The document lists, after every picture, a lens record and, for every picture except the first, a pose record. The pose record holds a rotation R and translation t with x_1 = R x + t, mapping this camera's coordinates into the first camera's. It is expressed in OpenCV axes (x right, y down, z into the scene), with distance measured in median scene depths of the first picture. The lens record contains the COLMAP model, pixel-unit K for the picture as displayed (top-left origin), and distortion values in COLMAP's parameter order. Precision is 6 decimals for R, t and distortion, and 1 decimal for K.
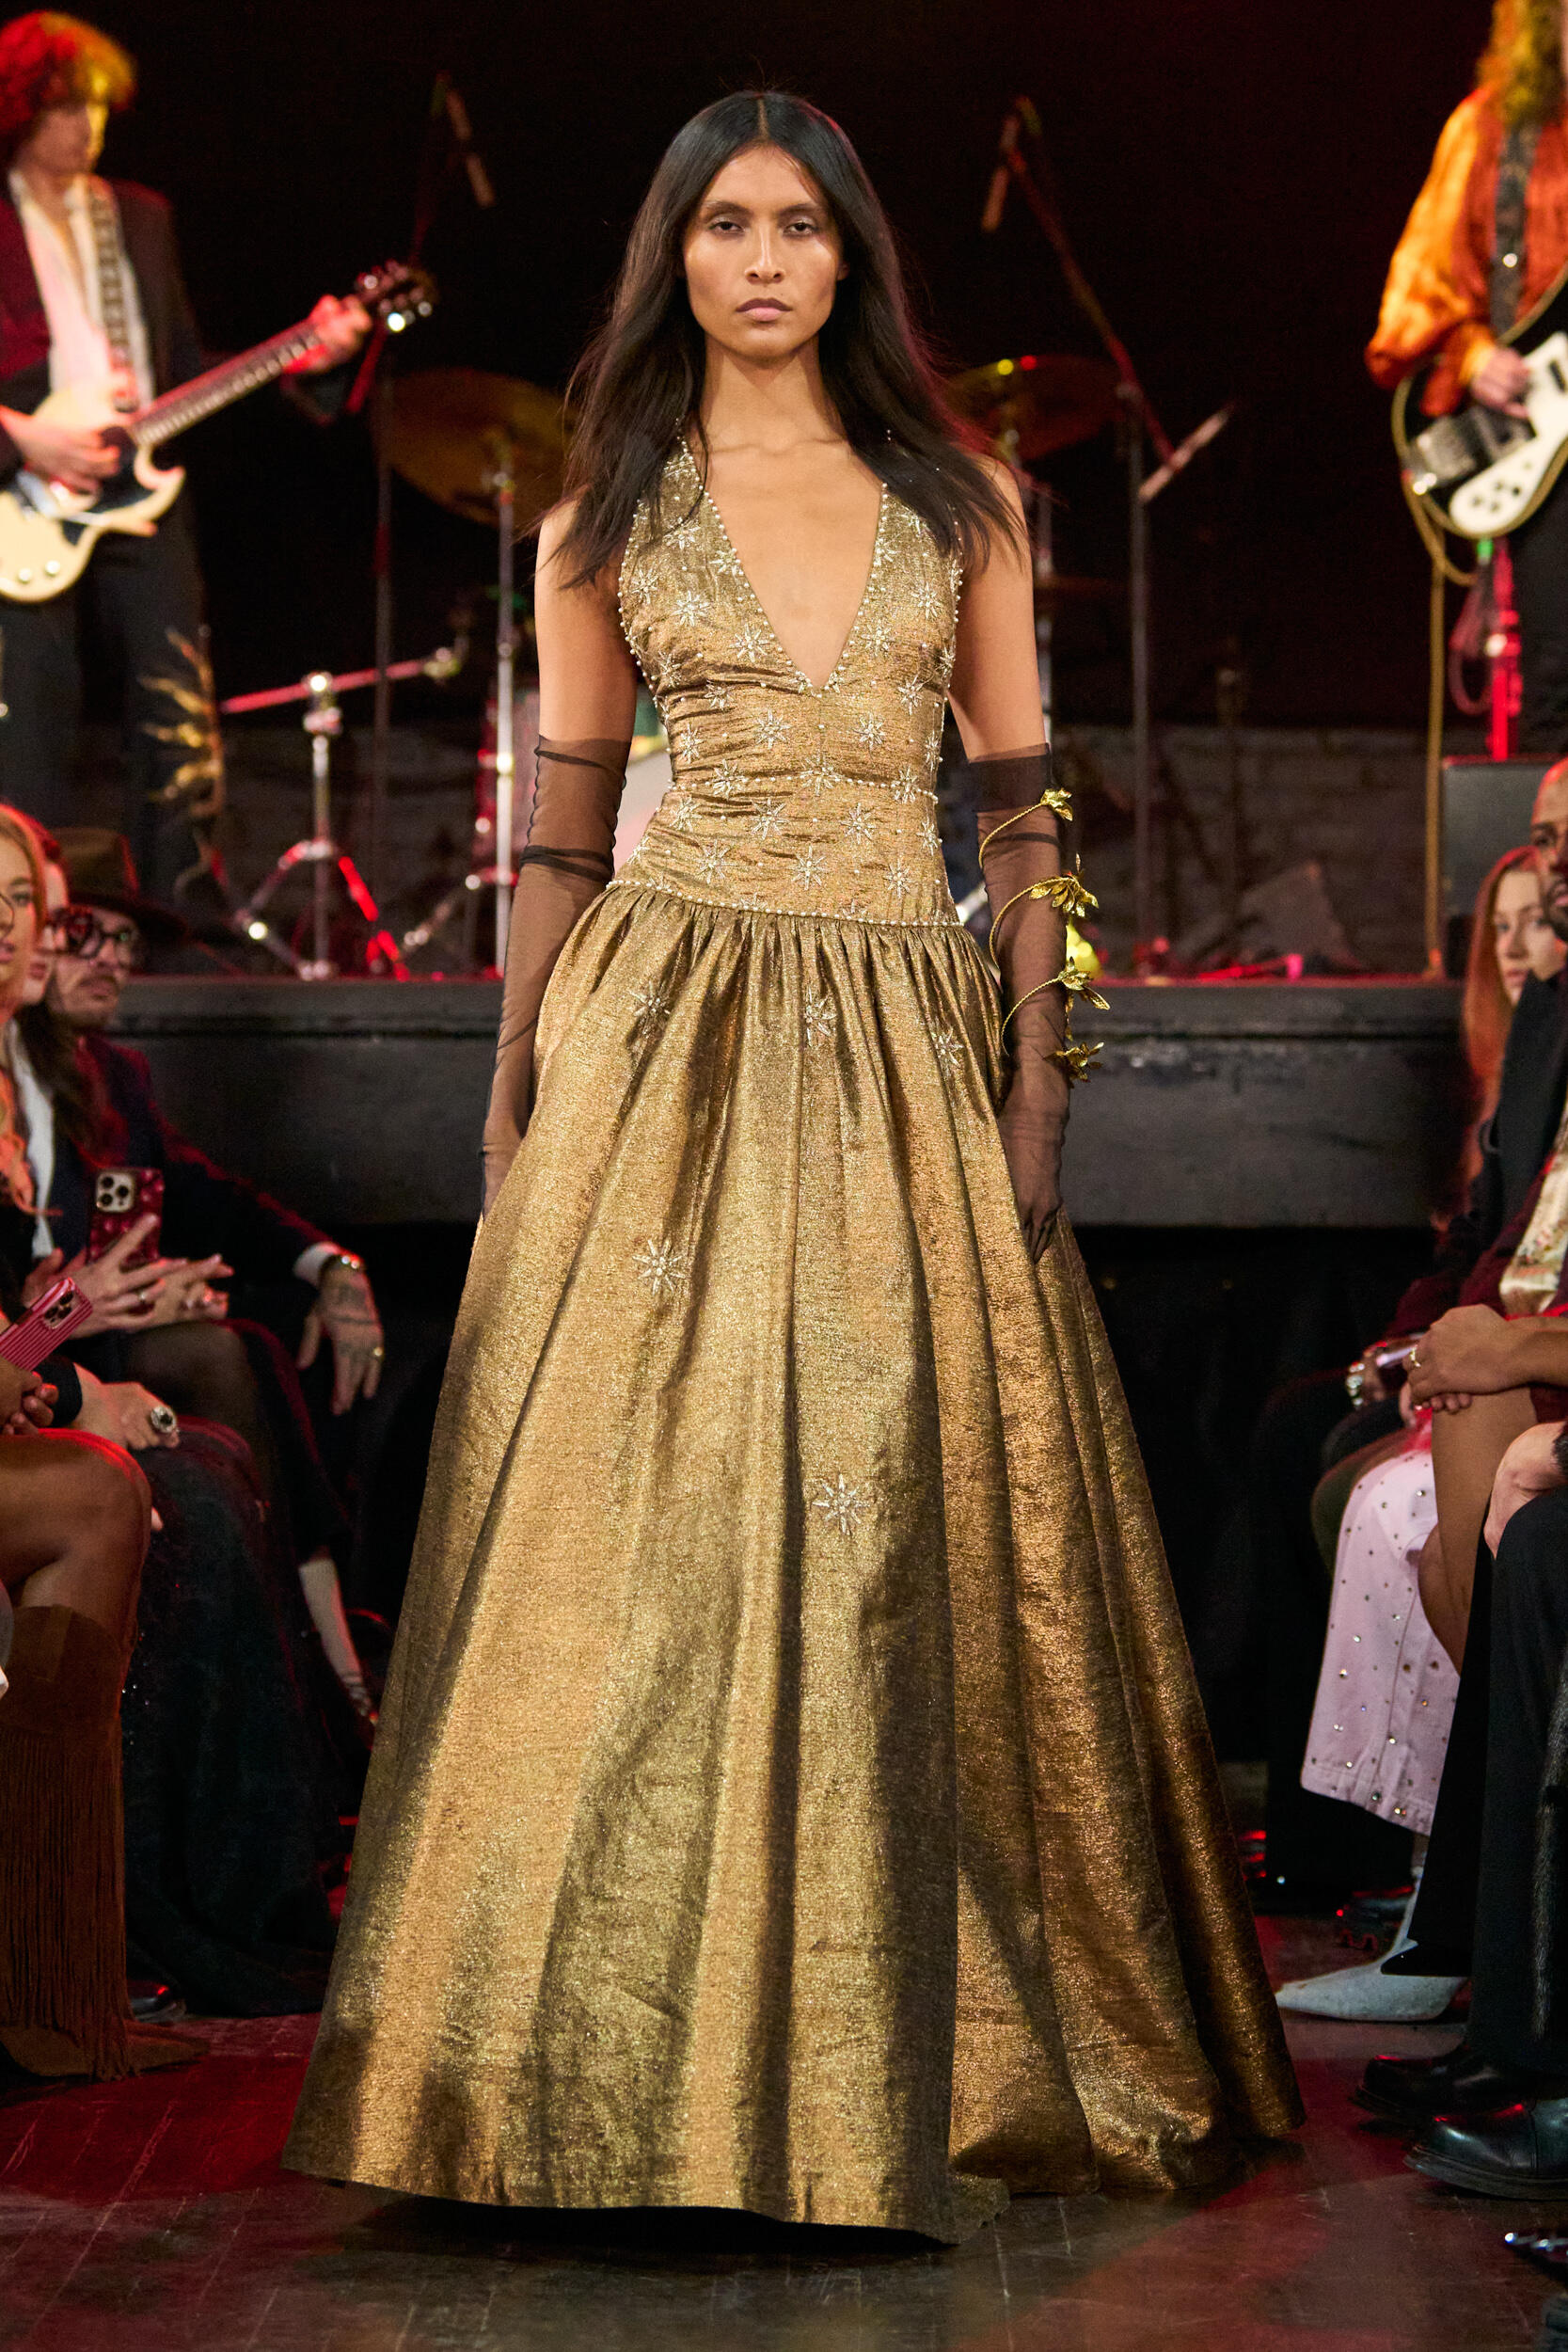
lens RADIAL K [[4695.8, 0, 784.0], [0, 4695.8, 1176.0], [0, 0, 1]] dist [-0.023023, -0.047160]
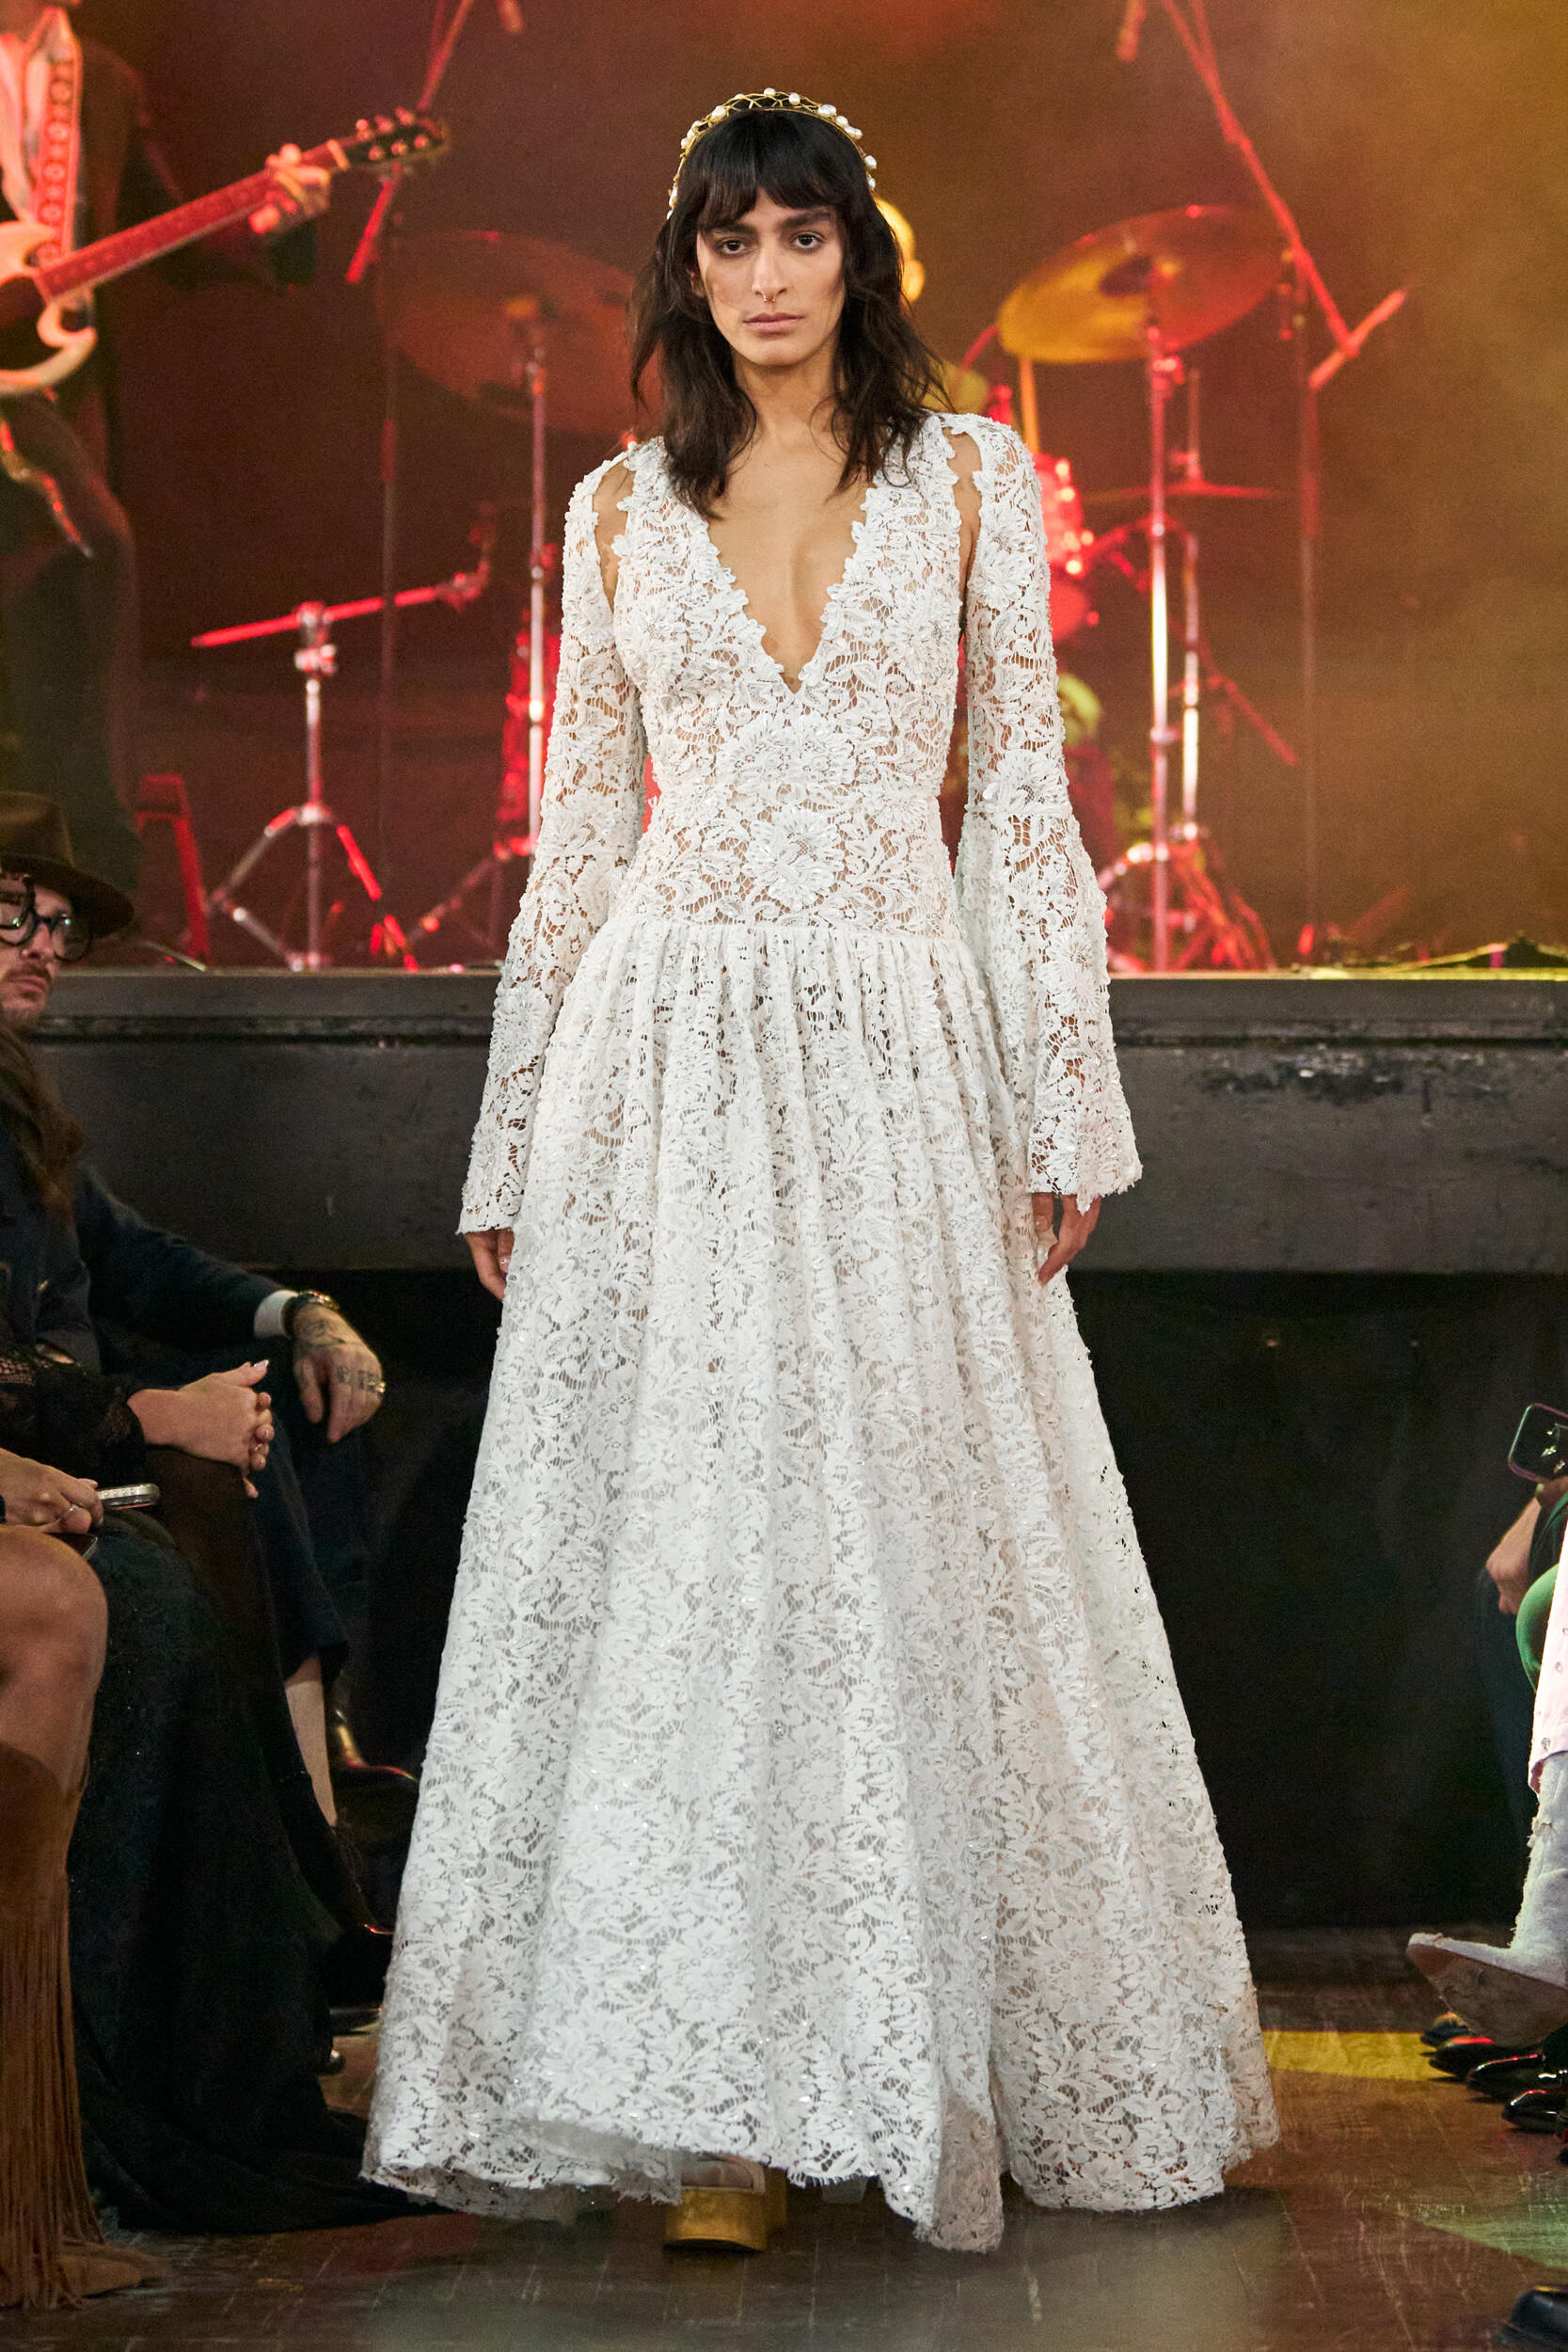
lens RADIAL K [[4841.8, 0, 785.8], [0, 4841.8, 1245.7], [0, 0, 1]] dist [0.007884, -0.352531]
pose [[0.999808, 0.000547, -0.019565, 0.000757], [-0.000260, 0.999892, 0.014682, -0.006491], [0.019571, -0.014674, 0.999701, 0.150163]]
